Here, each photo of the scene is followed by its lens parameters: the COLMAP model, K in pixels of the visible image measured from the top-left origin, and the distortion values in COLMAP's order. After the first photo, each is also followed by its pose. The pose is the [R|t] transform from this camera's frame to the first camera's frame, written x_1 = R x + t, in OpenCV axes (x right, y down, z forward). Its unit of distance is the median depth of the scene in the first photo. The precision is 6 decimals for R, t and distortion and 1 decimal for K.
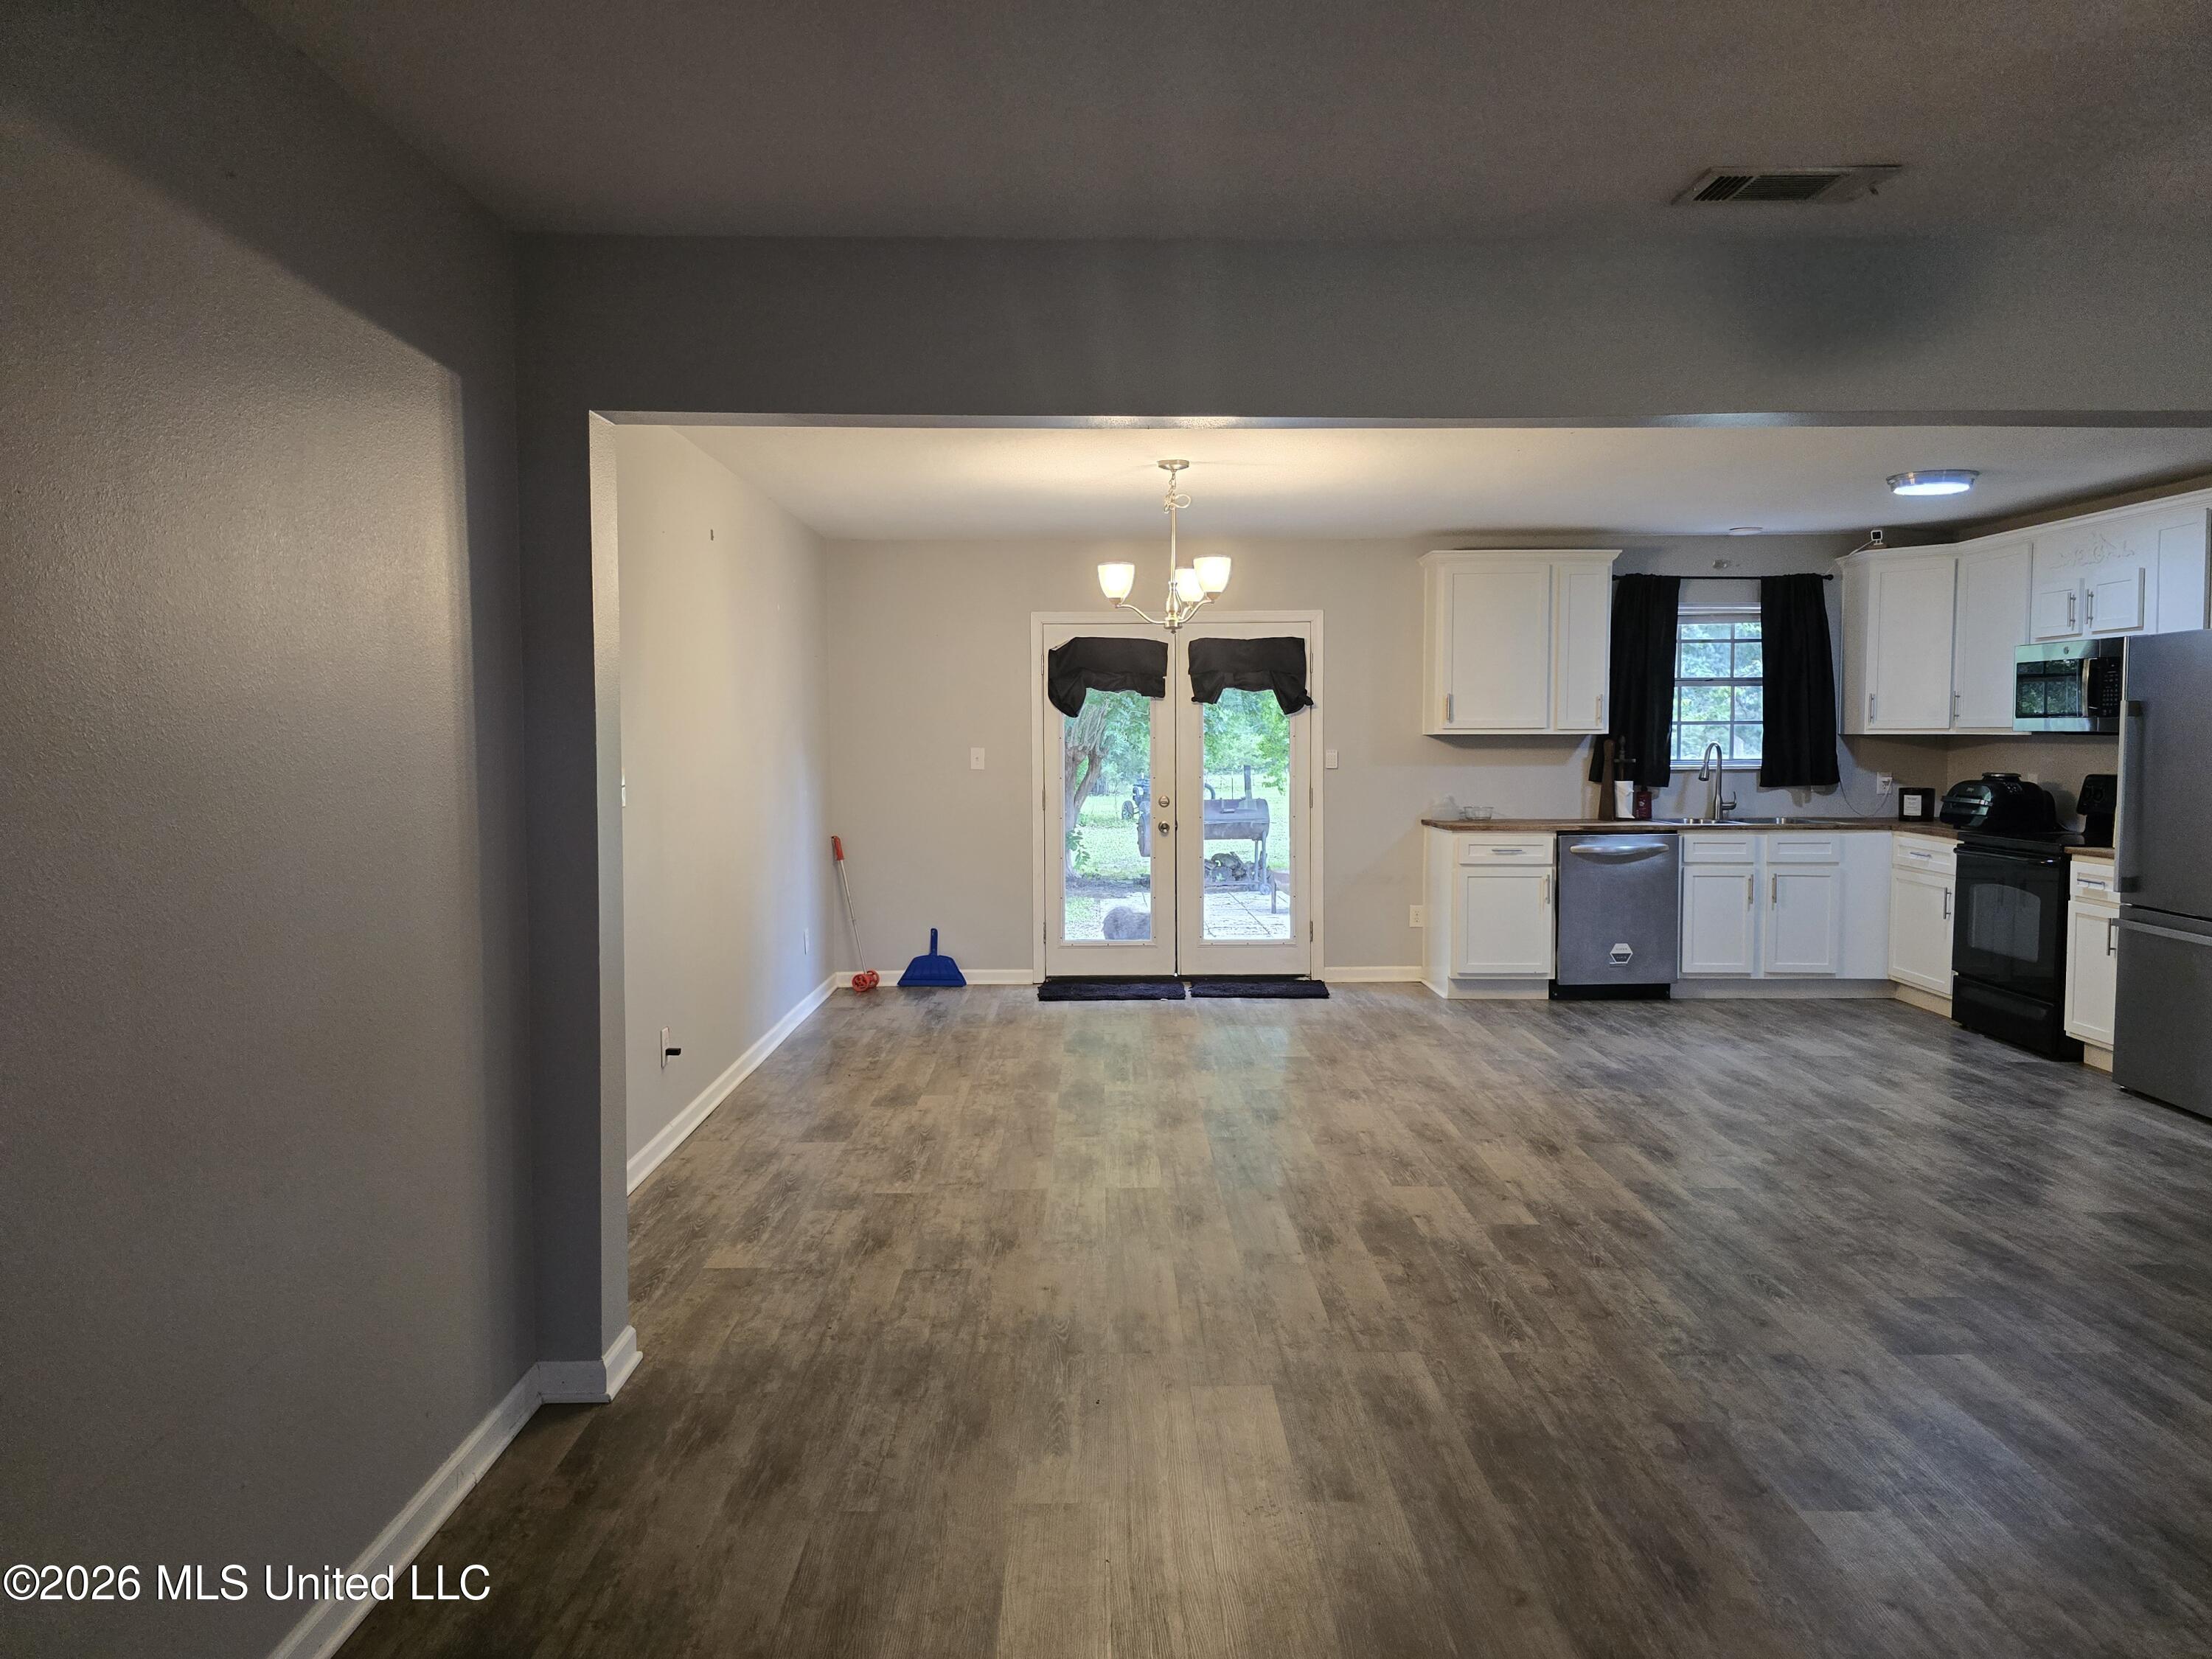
lens RADIAL K [[1483.6, 0, 1104.6], [0, 1483.6, 827.2], [0, 0, 1]] dist [0.058545, -0.050381]
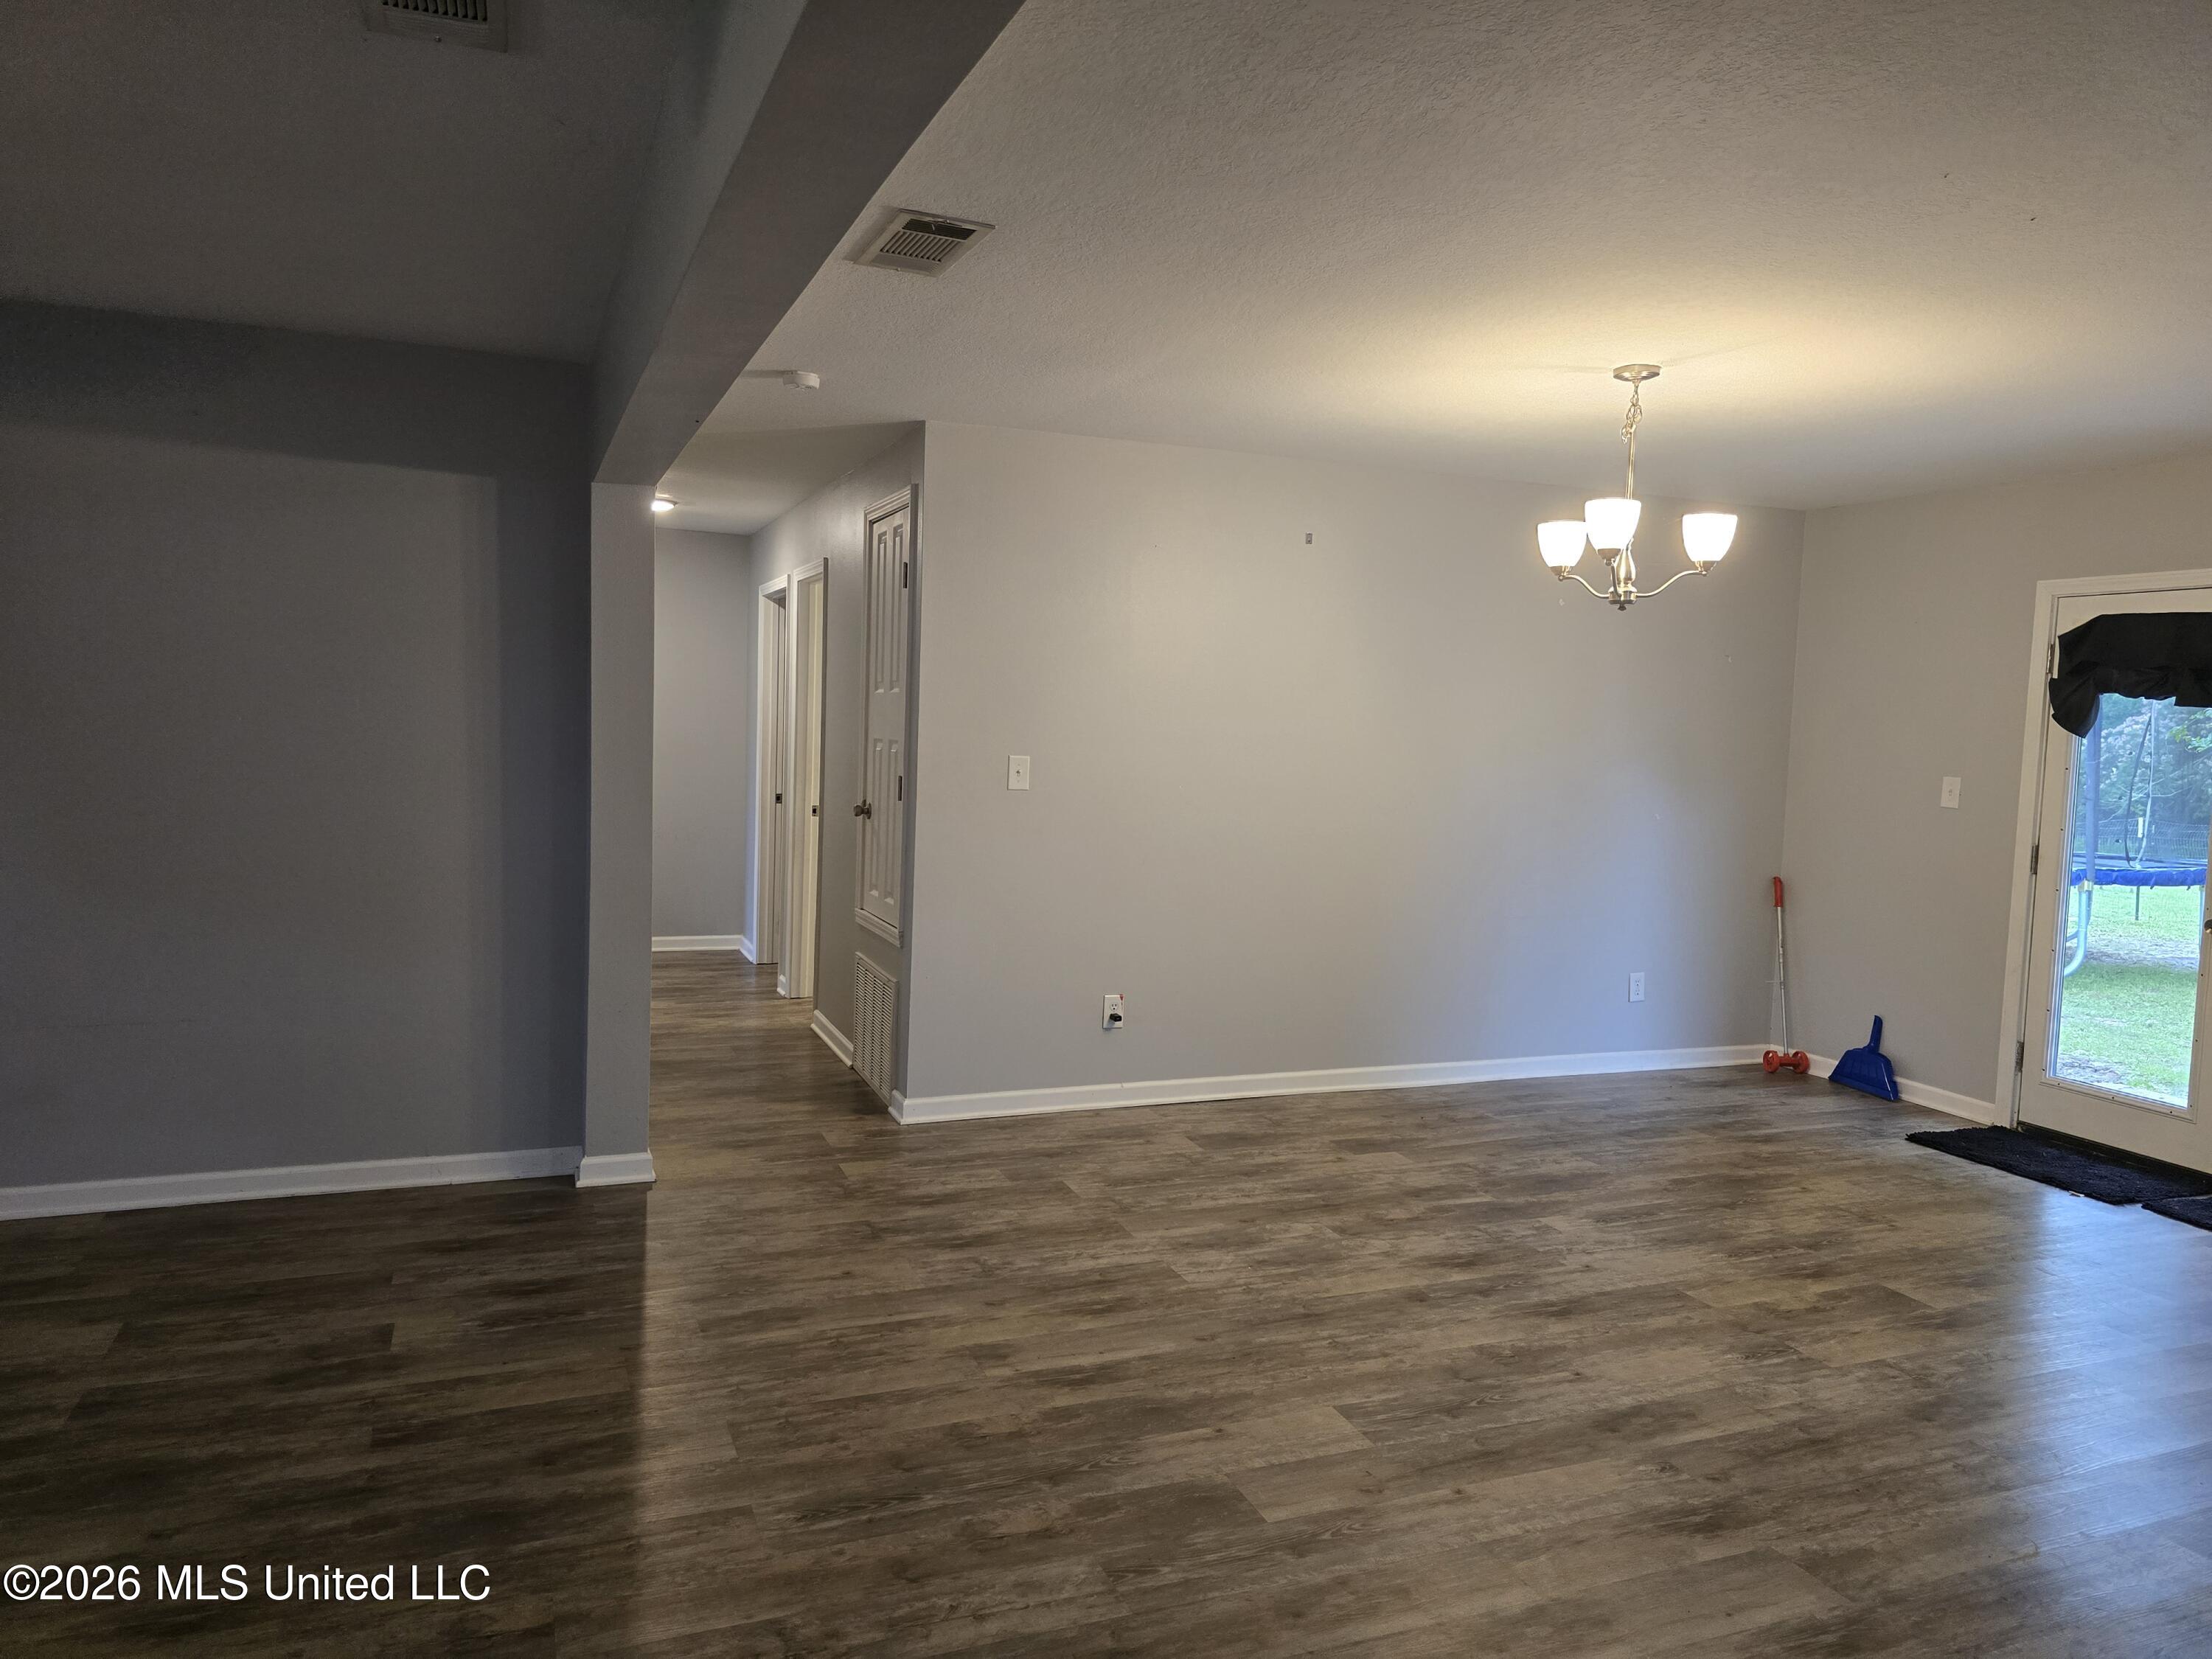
lens RADIAL K [[1483.6, 0, 1102.4], [0, 1483.6, 818.9], [0, 0, 1]] dist [0.058545, -0.050381]
pose [[0.368195, 0.080444, -0.926262, 0.468915], [-0.096466, 0.994178, 0.047996, -0.030786], [0.924730, 0.071681, 0.373812, 0.381565]]
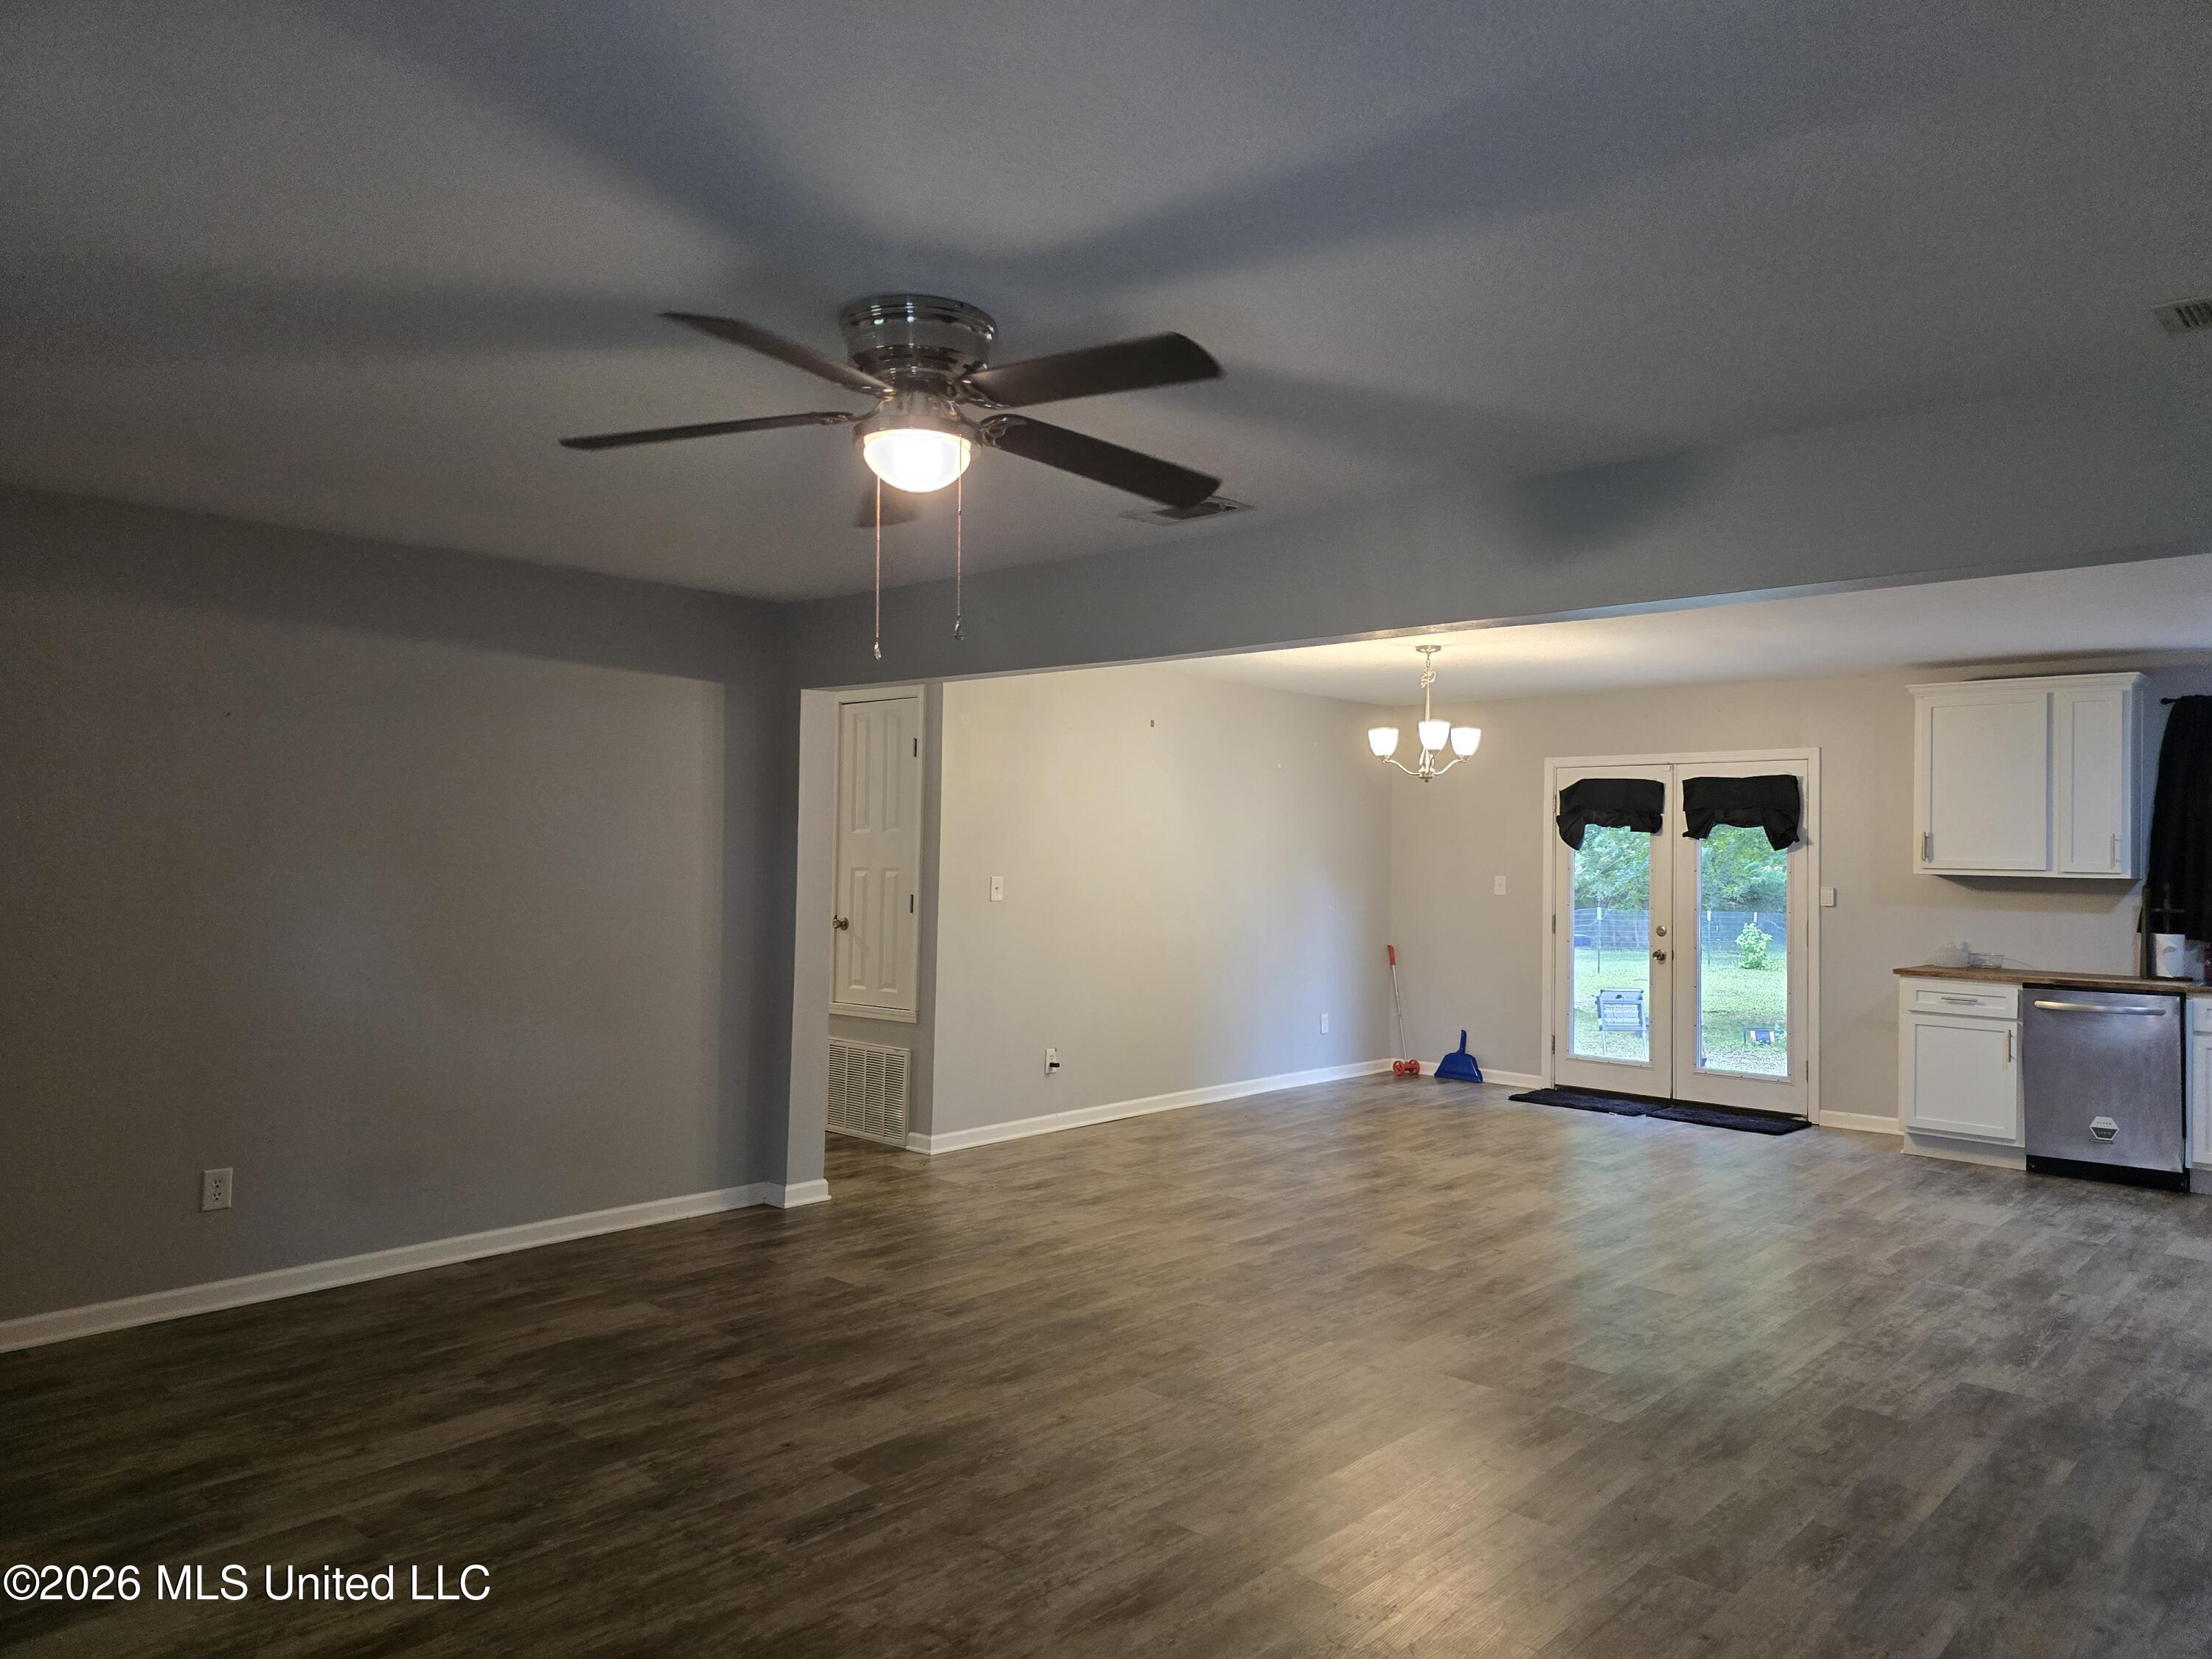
lens RADIAL K [[1483.6, 0, 1132.5], [0, 1483.6, 825.4], [0, 0, 1]] dist [0.058545, -0.050381]
pose [[0.736178, 0.003048, -0.676781, 0.523874], [-0.062728, 0.995993, -0.063747, -0.000639], [0.673875, 0.089382, 0.733419, -0.047289]]
